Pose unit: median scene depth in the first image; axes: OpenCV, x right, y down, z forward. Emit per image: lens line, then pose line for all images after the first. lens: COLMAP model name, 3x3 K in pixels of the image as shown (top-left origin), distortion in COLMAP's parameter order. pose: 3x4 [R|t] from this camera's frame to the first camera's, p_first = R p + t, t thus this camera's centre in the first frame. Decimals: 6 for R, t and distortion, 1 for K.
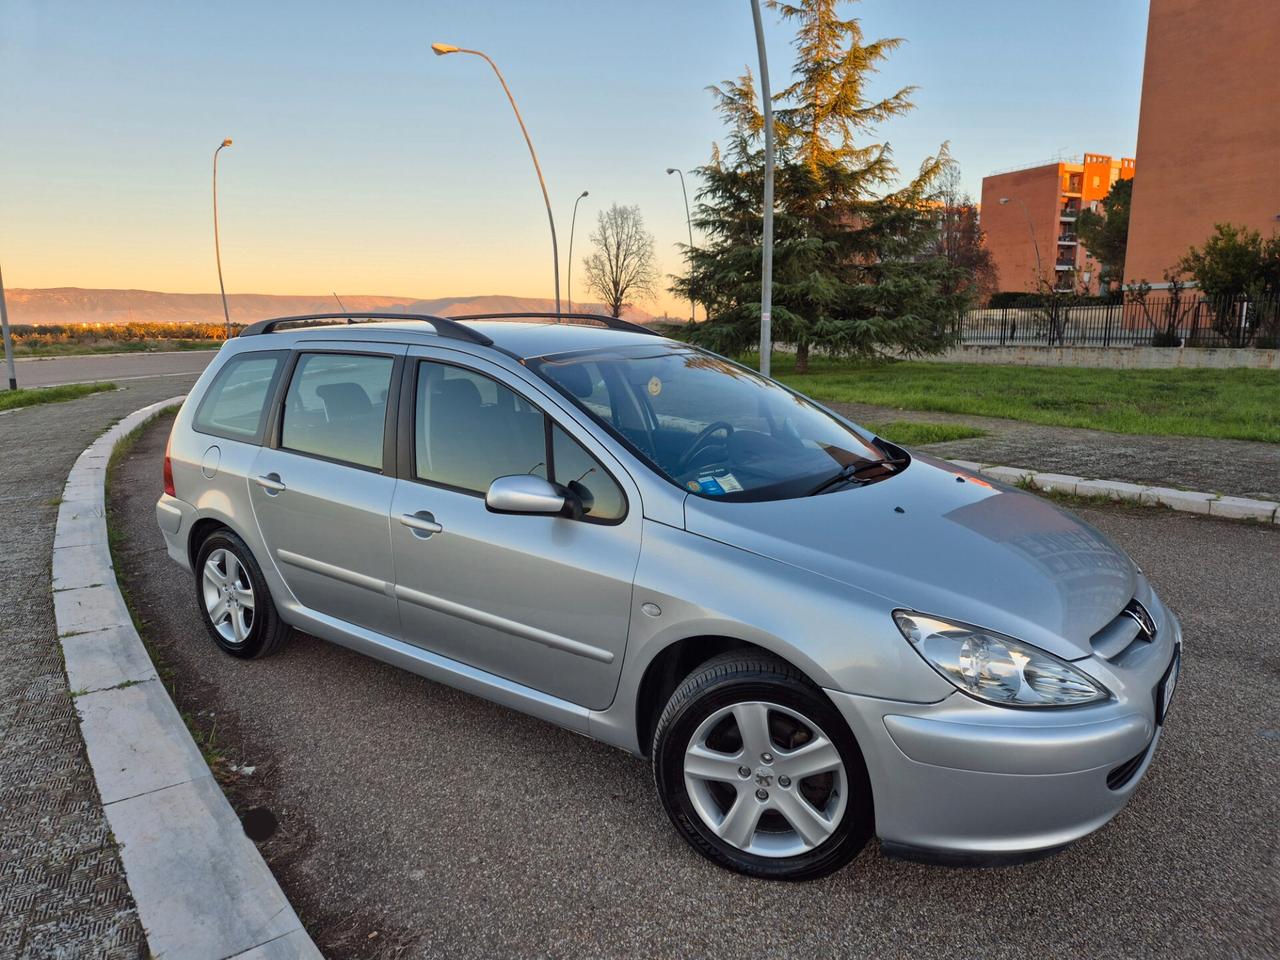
lens RADIAL K [[854.8, 0, 624.3], [0, 854.8, 475.6], [0, 0, 1]] dist [0.092970, -0.083264]
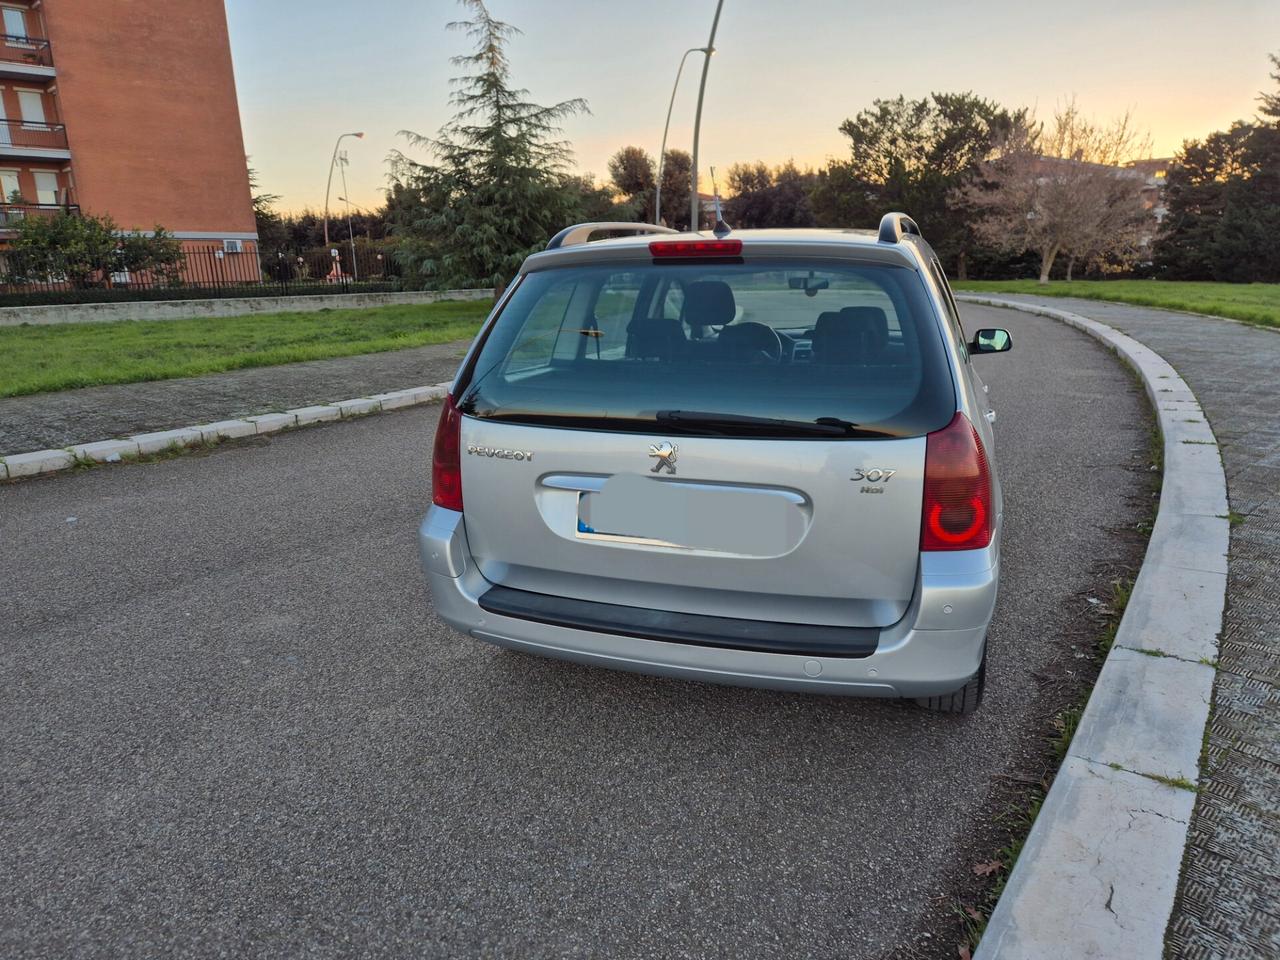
lens RADIAL K [[860.3, 0, 655.3], [0, 860.3, 496.1], [0, 0, 1]] dist [0.072784, -0.055969]
pose [[-0.339001, -0.226522, 0.913108, -0.969433], [0.188770, 0.934463, 0.301903, -0.210030], [-0.921653, 0.274712, -0.274023, 1.381628]]
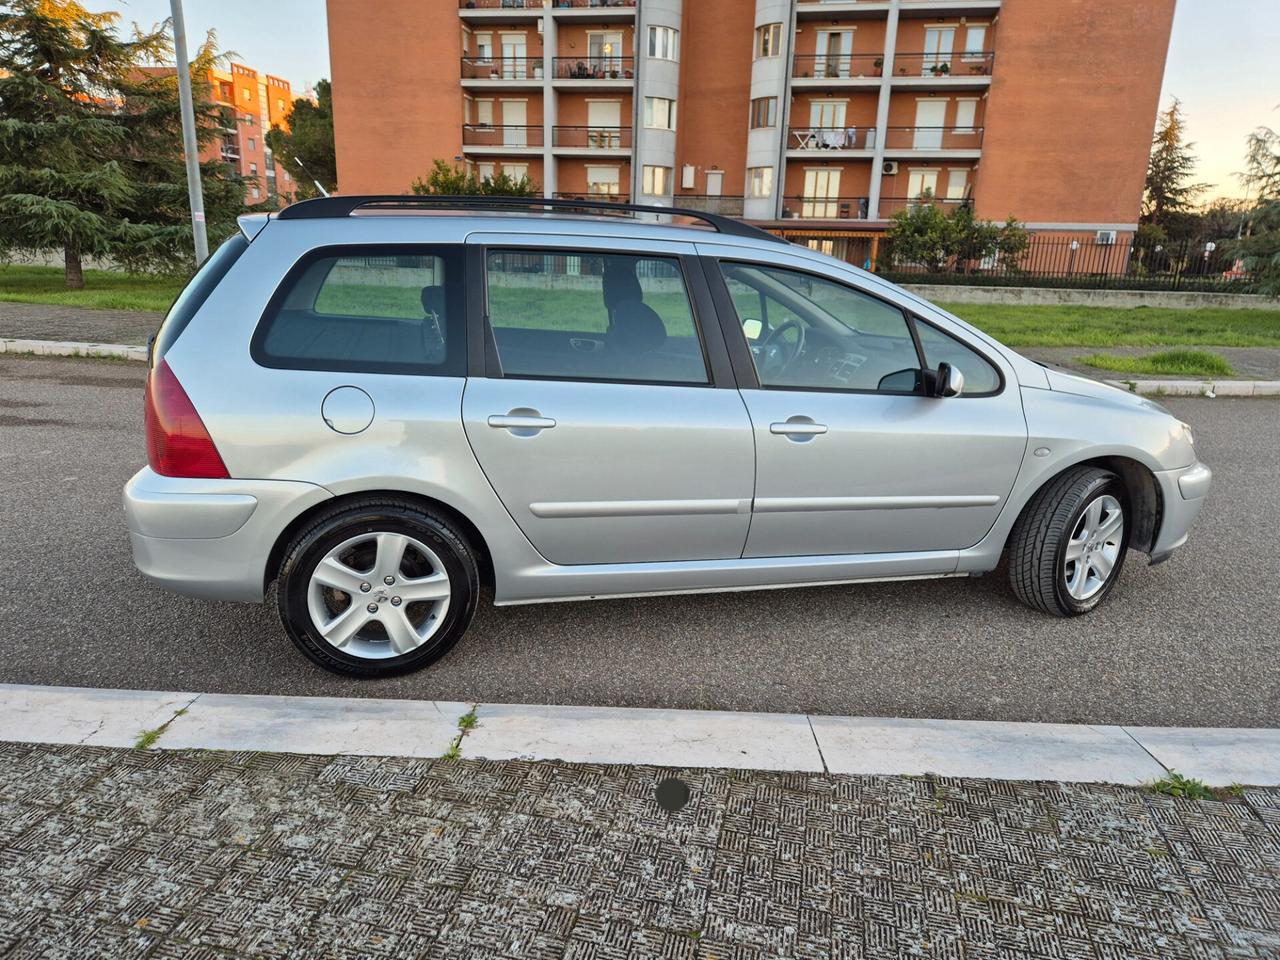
lens RADIAL K [[861.6, 0, 645.9], [0, 861.6, 487.5], [0, 0, 1]] dist [0.084186, -0.076734]
pose [[0.607938, -0.179906, 0.773334, -0.839689], [0.099689, 0.983579, 0.150448, -0.033317], [-0.787702, -0.014370, 0.615889, 0.386892]]
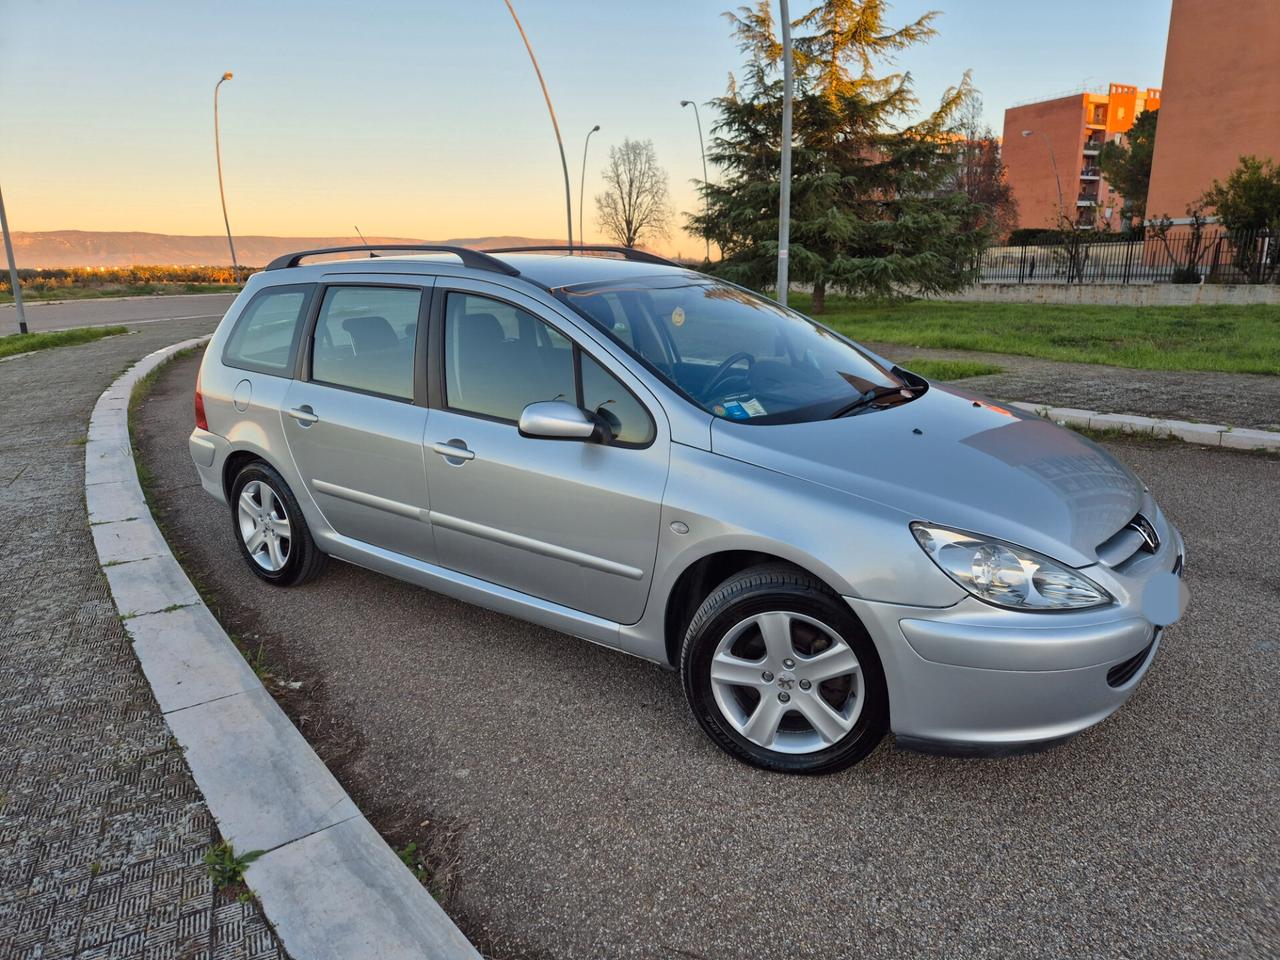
lens RADIAL K [[856.2, 0, 640.0], [0, 856.2, 480.0], [0, 0, 1]] dist [0.090738, -0.081240]
pose [[0.999977, -0.006493, 0.001771, -0.010876], [0.006355, 0.997593, 0.069046, 0.015091], [-0.002215, -0.069033, 0.997612, -0.025145]]
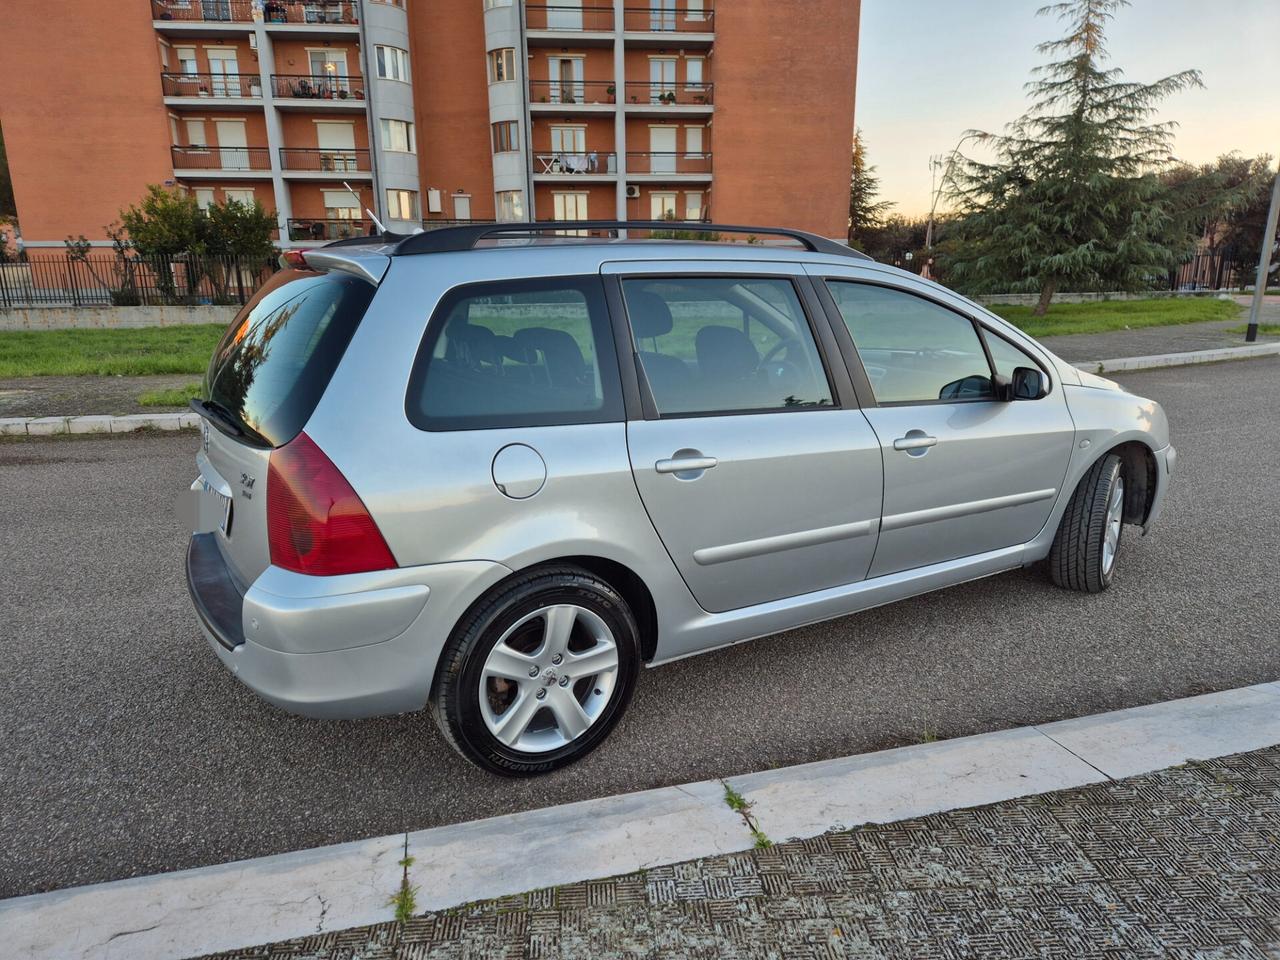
lens RADIAL K [[853.3, 0, 643.4], [0, 853.3, 499.7], [0, 0, 1]] dist [0.088184, -0.078614]
pose [[0.348828, -0.228290, 0.908957, -0.942962], [0.167471, 0.969451, 0.179214, -0.083056], [-0.922102, 0.089709, 0.376404, 0.683573]]
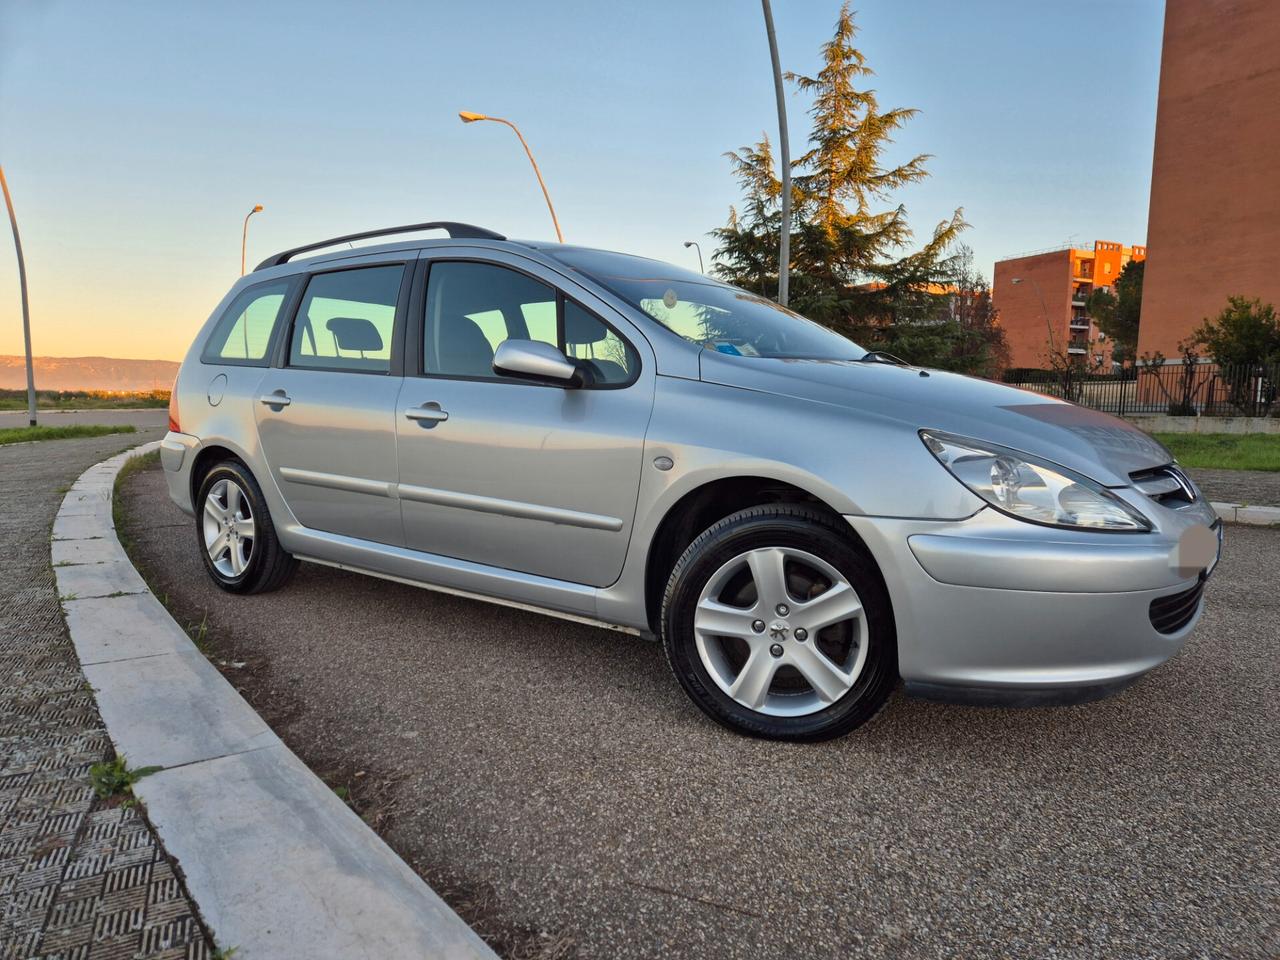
lens RADIAL K [[853.7, 0, 628.7], [0, 853.7, 498.5], [0, 0, 1]] dist [0.090650, -0.077993]
pose [[0.999725, 0.021131, -0.010185, 0.002076], [-0.021738, 0.997736, -0.063646, 0.154105], [0.008817, 0.063850, 0.997921, 0.031080]]
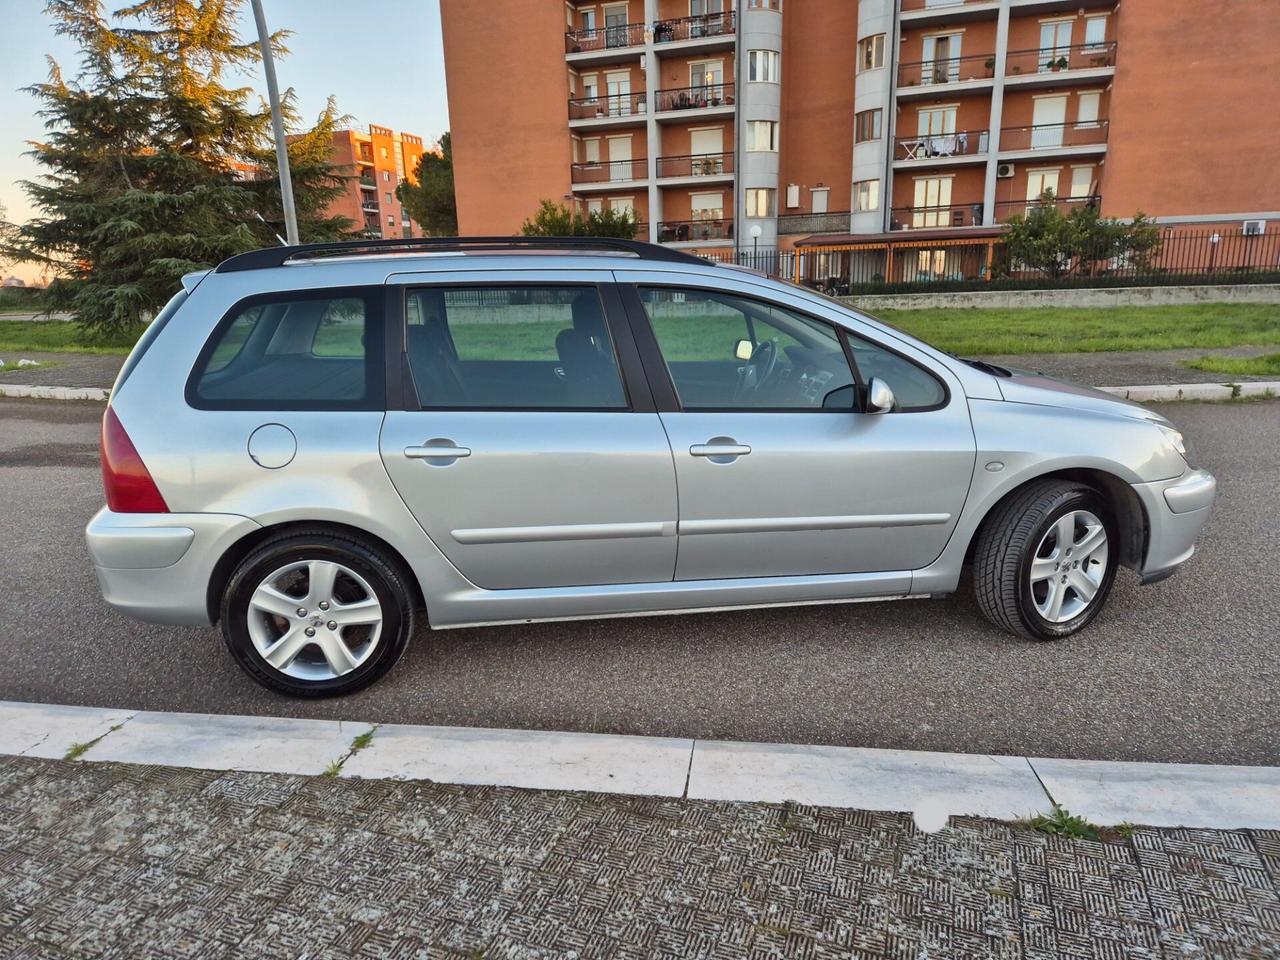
lens RADIAL K [[853.3, 0, 643.4], [0, 853.3, 499.7], [0, 0, 1]] dist [0.088184, -0.078614]
pose [[0.711959, -0.185468, 0.677286, -0.725974], [0.141628, 0.982596, 0.120196, -0.014036], [-0.687790, 0.010348, 0.725835, 0.256911]]
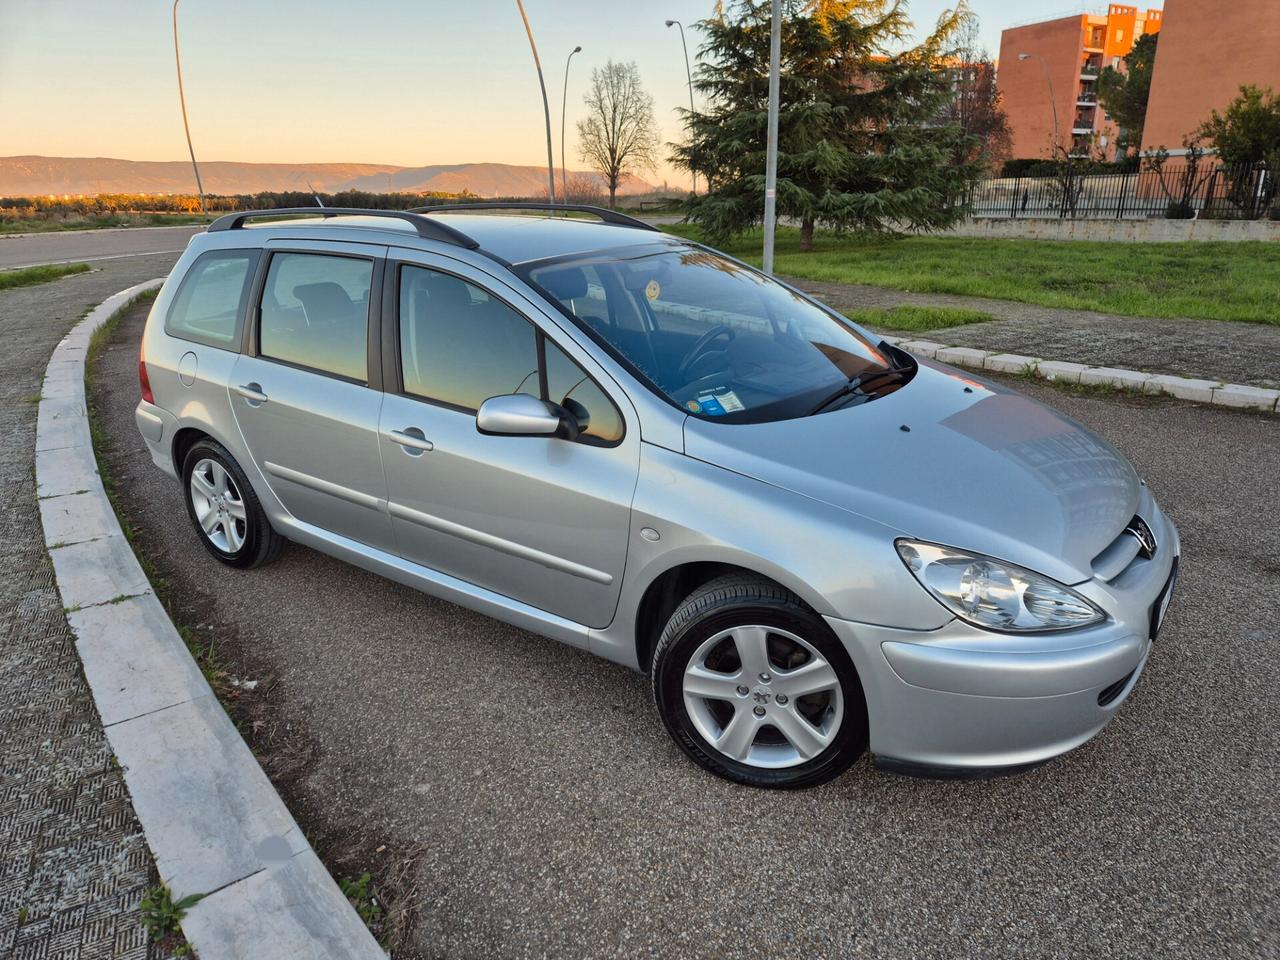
lens RADIAL K [[859.2, 0, 641.7], [0, 859.2, 481.9], [0, 0, 1]] dist [0.089583, -0.079357]
pose [[0.999760, -0.010791, 0.019043, 0.002520], [0.007920, 0.989423, 0.144840, -0.026866], [-0.020405, -0.144655, 0.989272, 0.020243]]
